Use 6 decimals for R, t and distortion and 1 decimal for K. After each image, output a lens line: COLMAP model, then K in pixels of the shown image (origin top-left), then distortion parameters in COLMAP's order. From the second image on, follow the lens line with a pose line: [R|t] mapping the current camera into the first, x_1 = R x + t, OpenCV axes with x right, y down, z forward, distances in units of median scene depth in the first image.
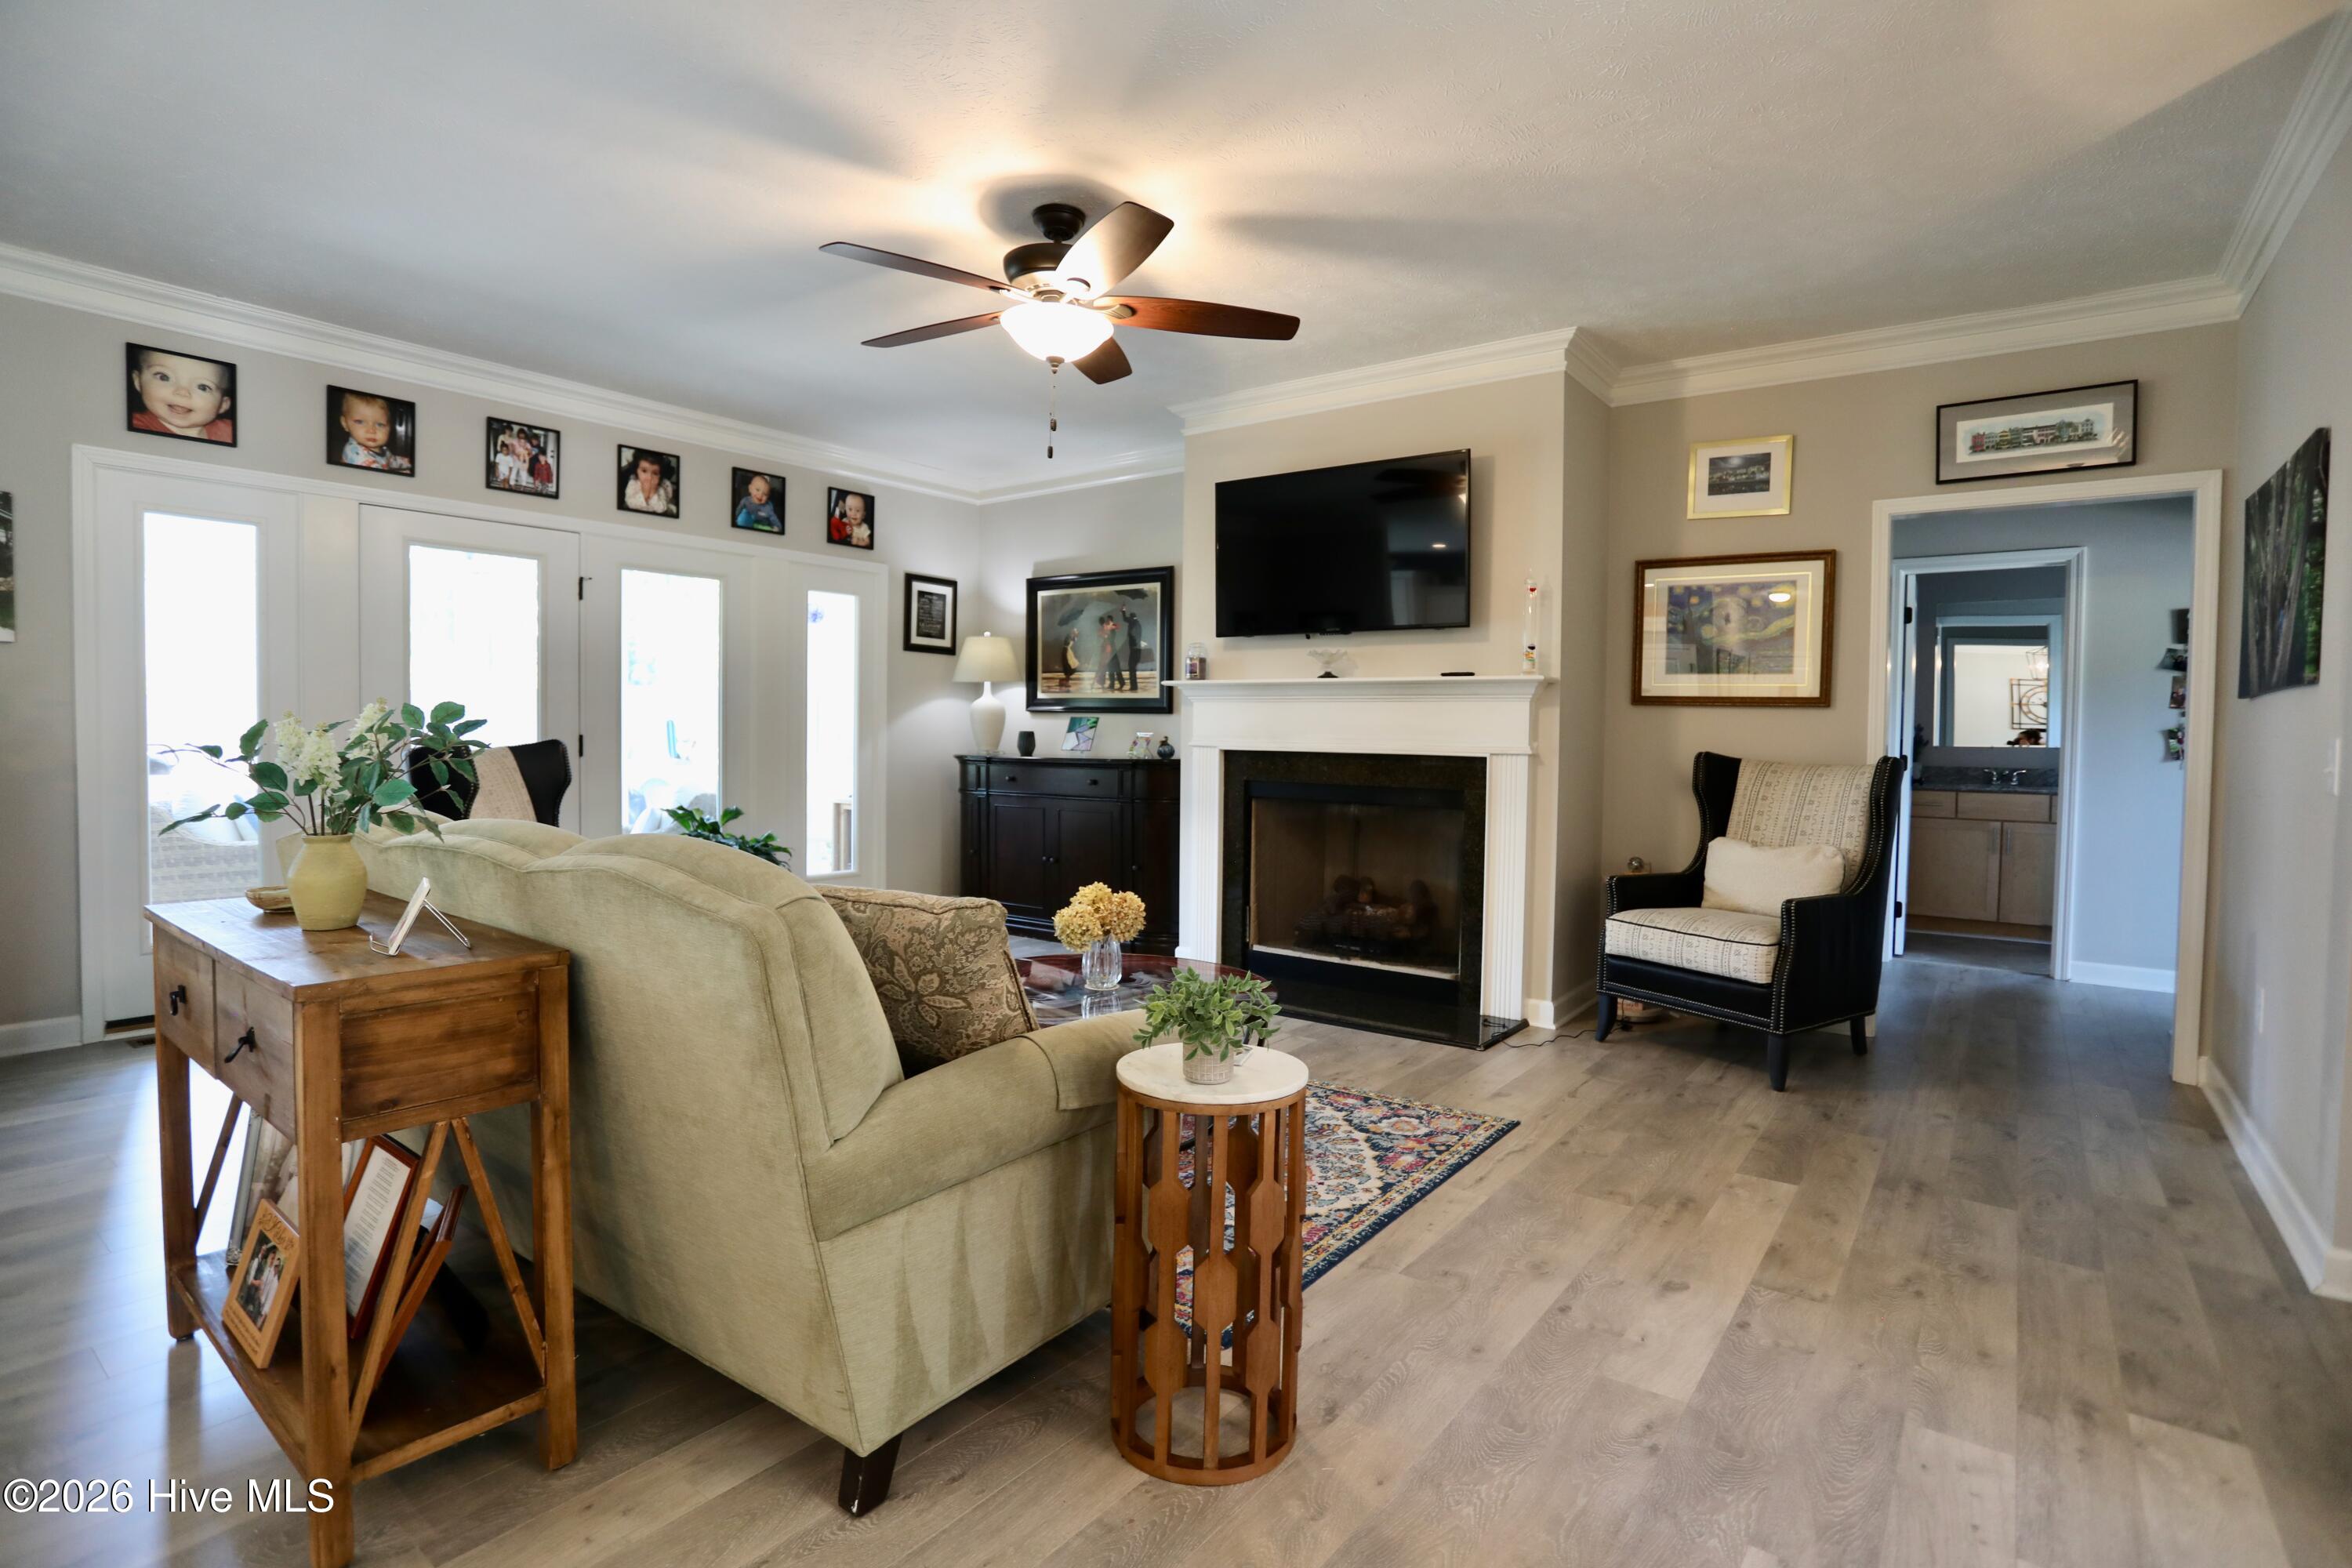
lens RADIAL K [[1147.1, 0, 1177.9], [0, 1147.1, 771.1], [0, 0, 1]] dist [-0.072251, 0.031604]
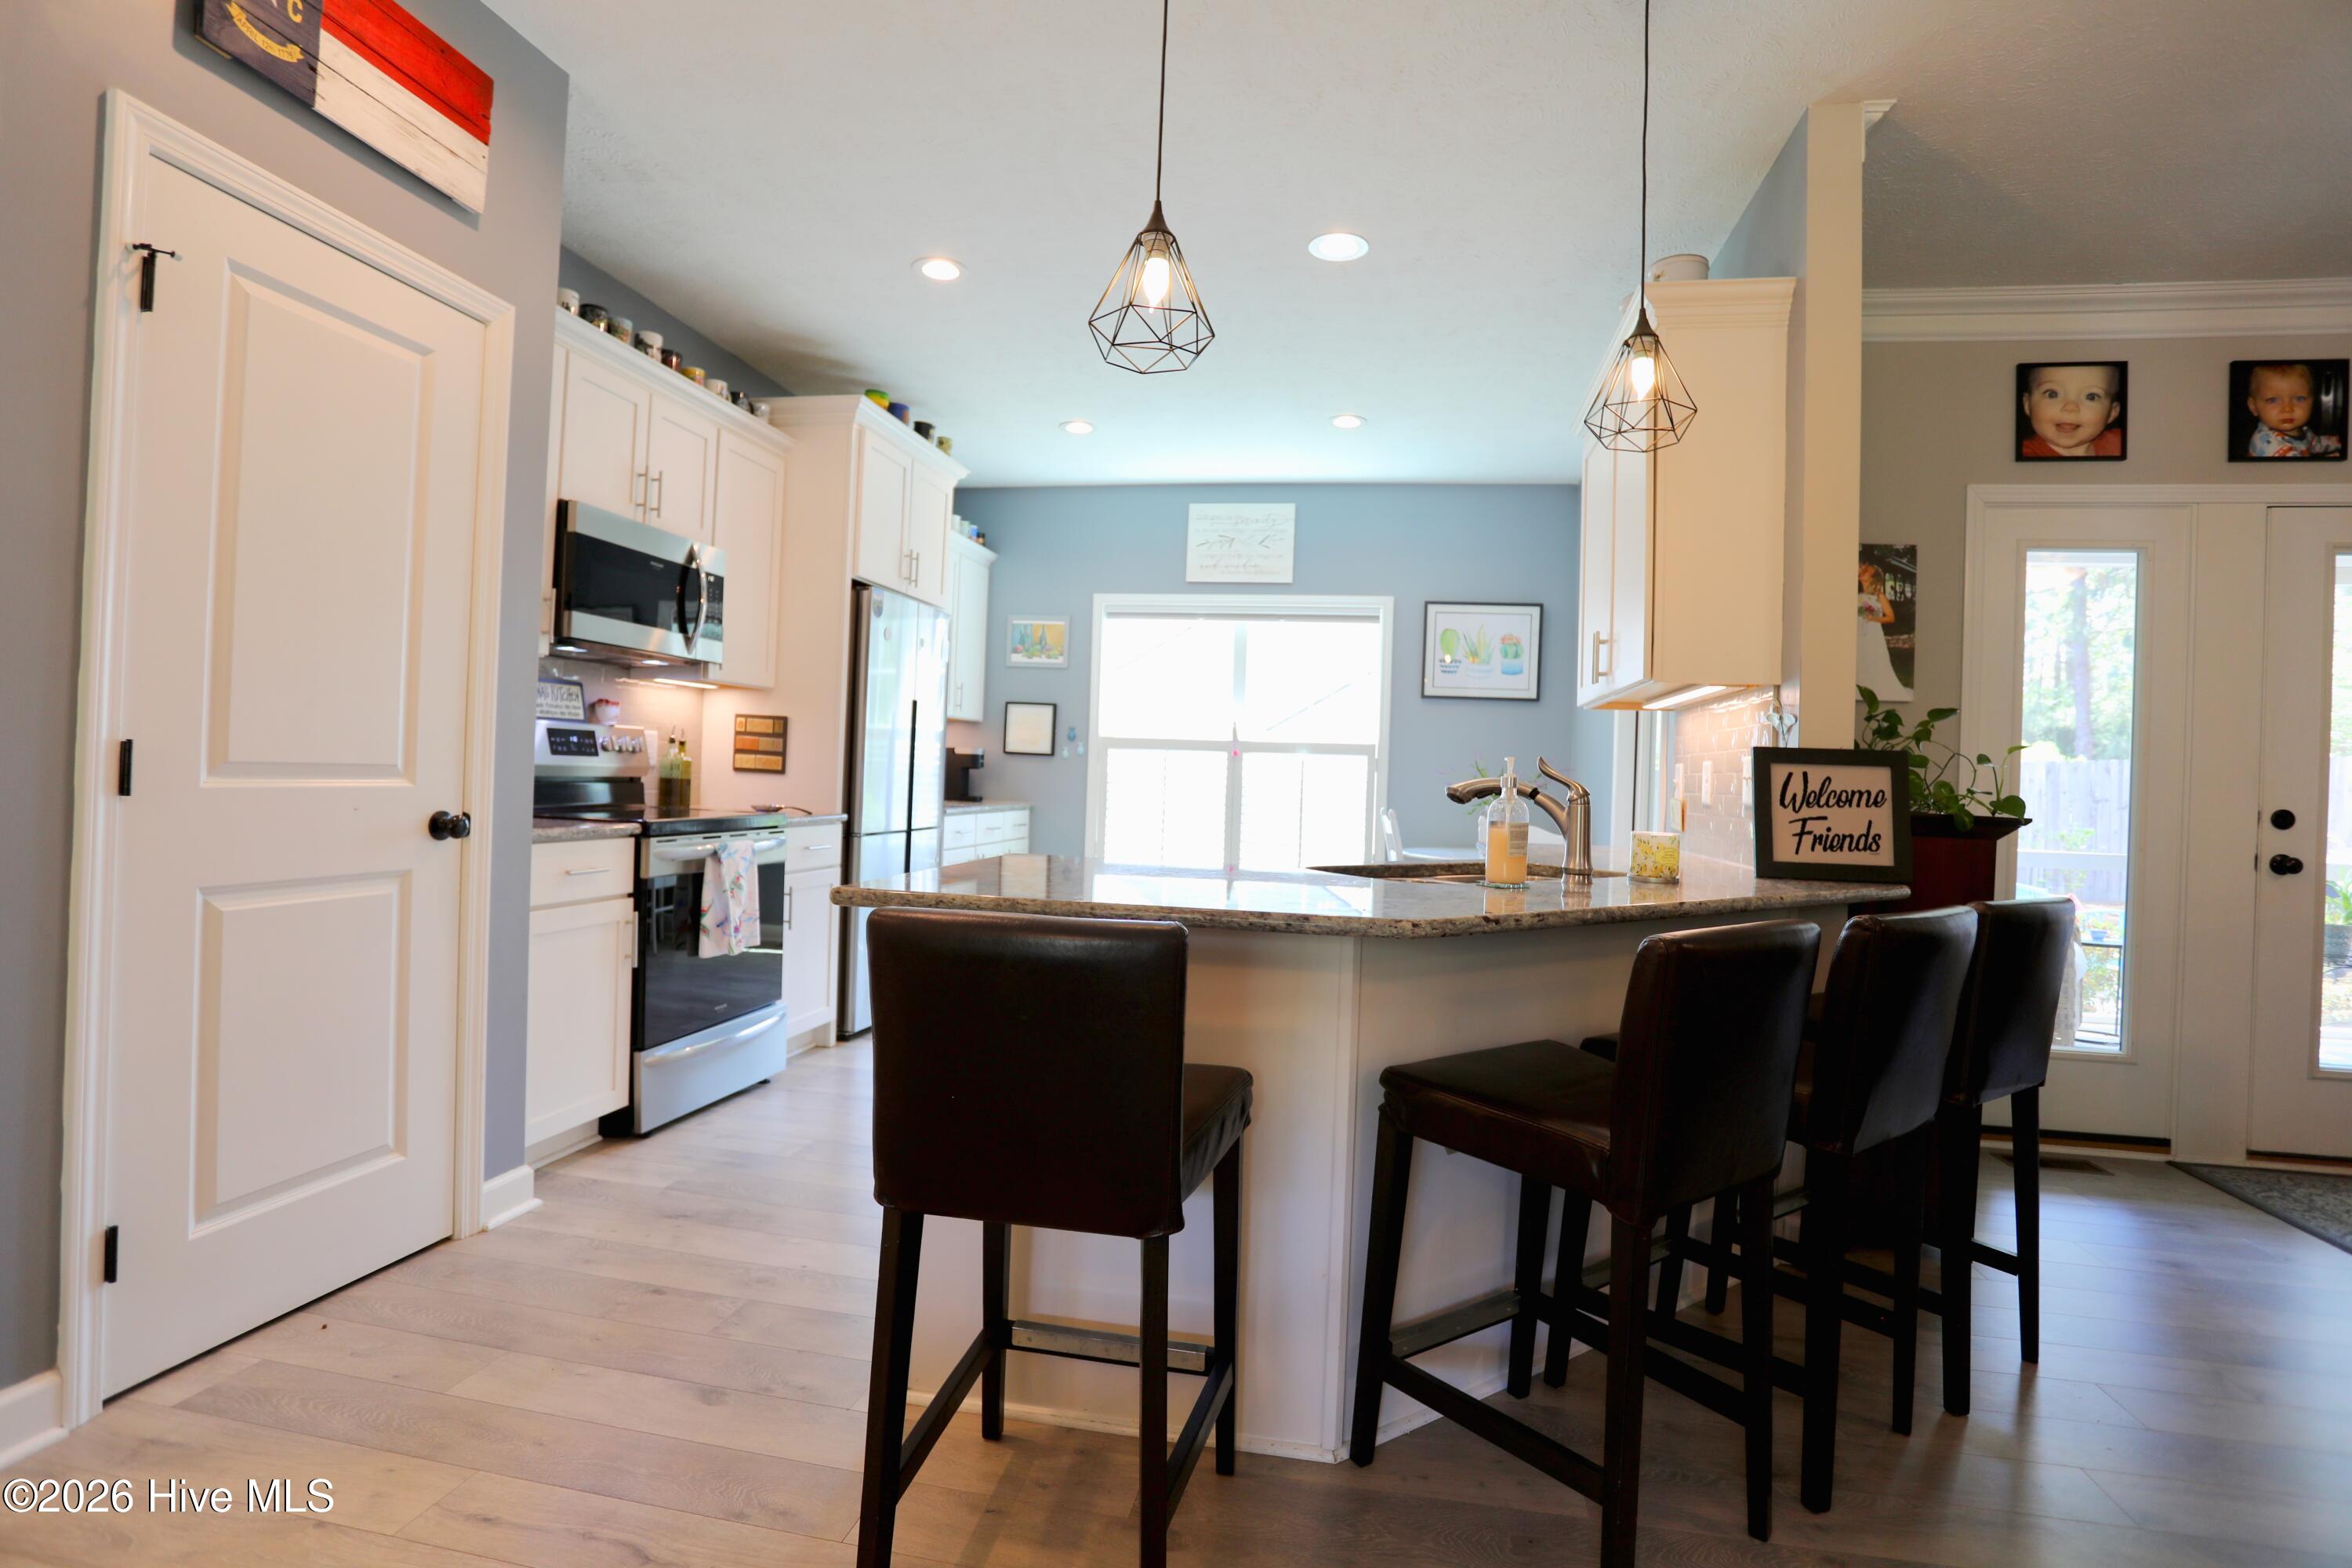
lens RADIAL K [[1147.1, 0, 1177.9], [0, 1147.1, 771.1], [0, 0, 1]] dist [-0.072251, 0.031604]
pose [[0.448958, 0.001408, -0.893552, -0.390014], [-0.061972, 0.997640, -0.029566, 0.007581], [0.891401, 0.068649, 0.447986, 0.009917]]
